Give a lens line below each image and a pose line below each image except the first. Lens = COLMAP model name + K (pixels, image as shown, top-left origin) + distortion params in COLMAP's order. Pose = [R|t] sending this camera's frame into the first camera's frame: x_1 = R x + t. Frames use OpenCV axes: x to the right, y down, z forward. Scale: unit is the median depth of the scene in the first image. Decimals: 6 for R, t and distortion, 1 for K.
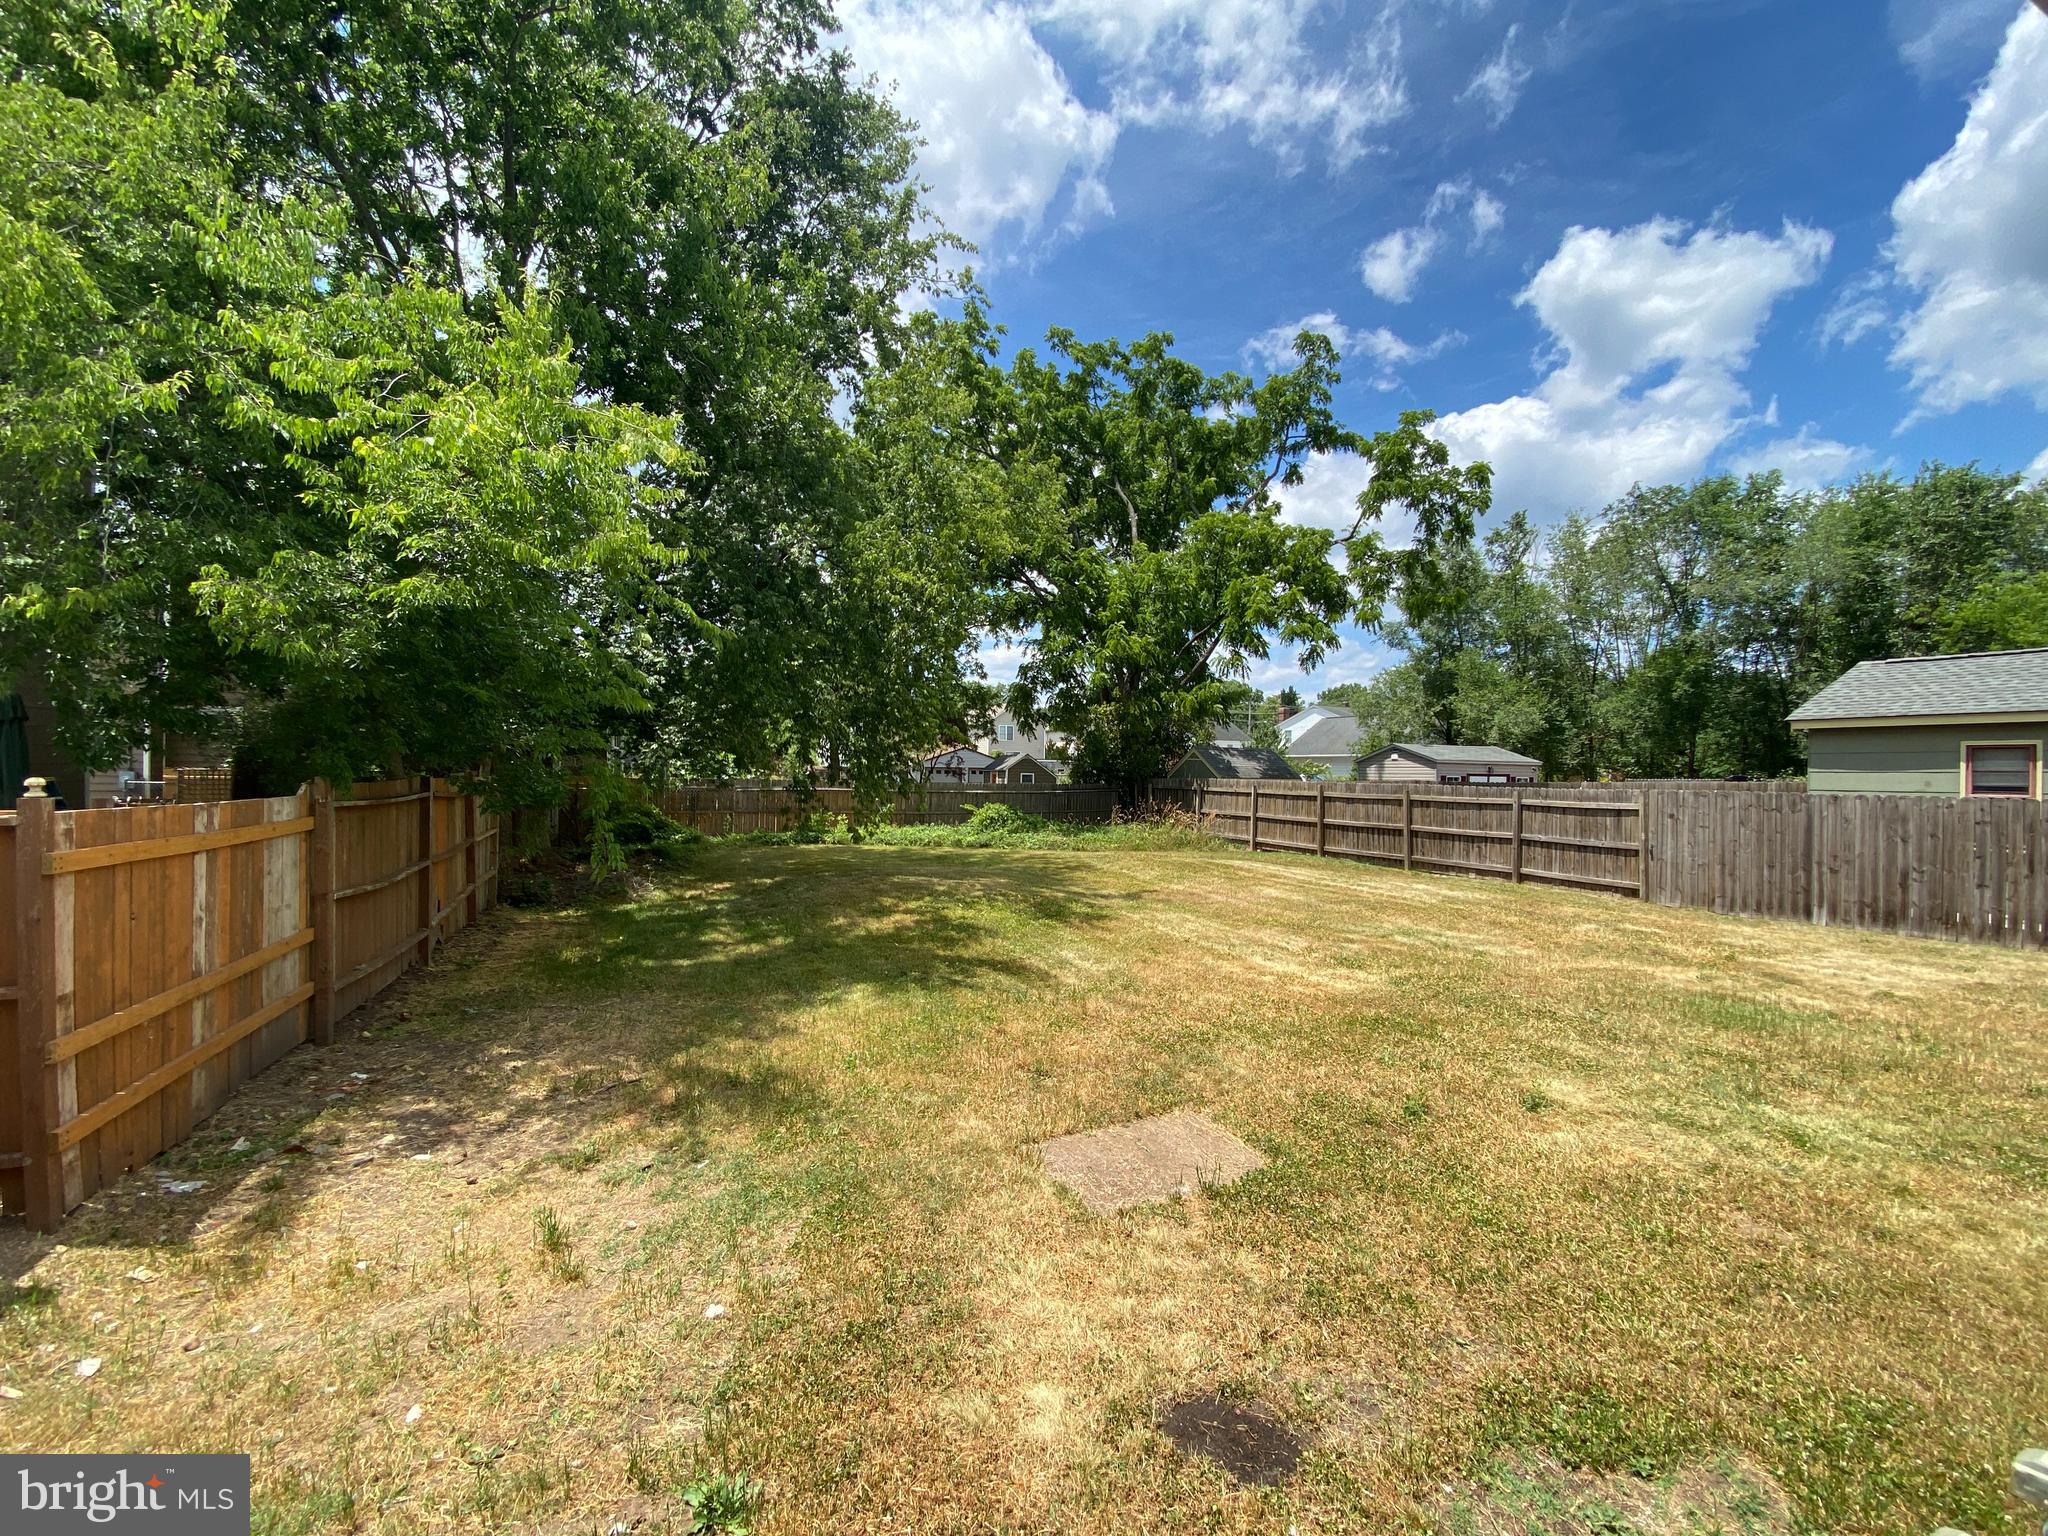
lens RADIAL K [[836.9, 0, 1024.7], [0, 836.9, 764.7], [0, 0, 1]] dist [0.011832, -0.016382]
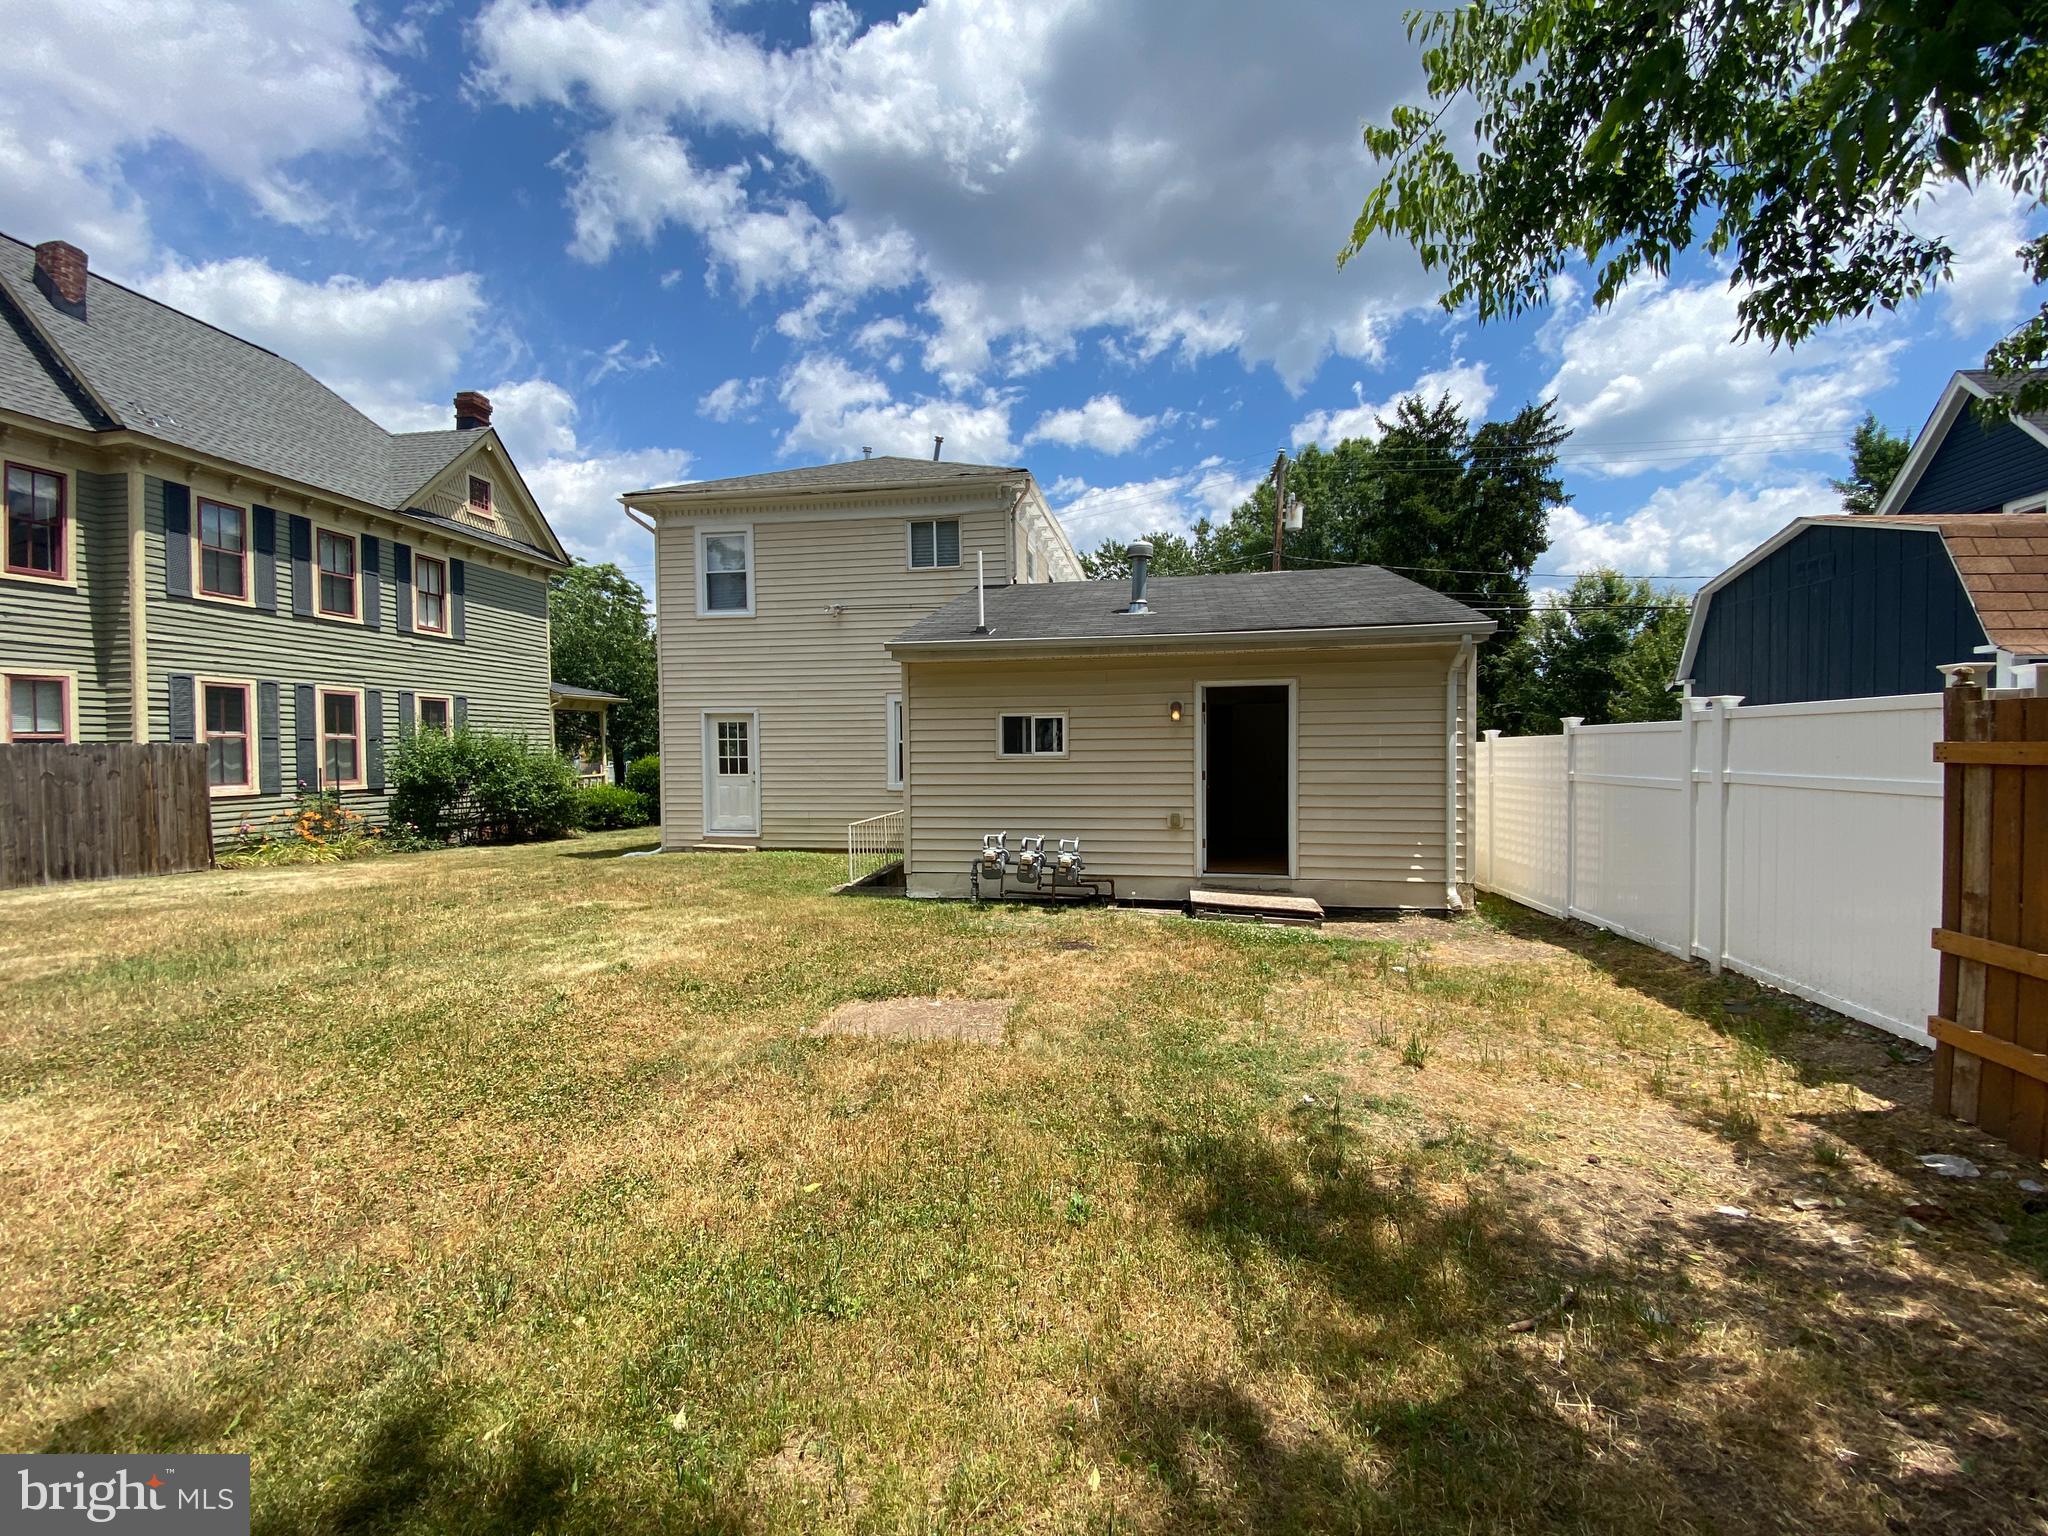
lens RADIAL K [[836.9, 0, 1027.6], [0, 836.9, 768.3], [0, 0, 1]] dist [0.022546, -0.021215]
pose [[-0.838090, -0.005539, 0.545504, -0.558034], [-0.003692, 0.999983, 0.004482, 0.083609], [-0.545520, 0.001742, -0.838096, 1.716383]]
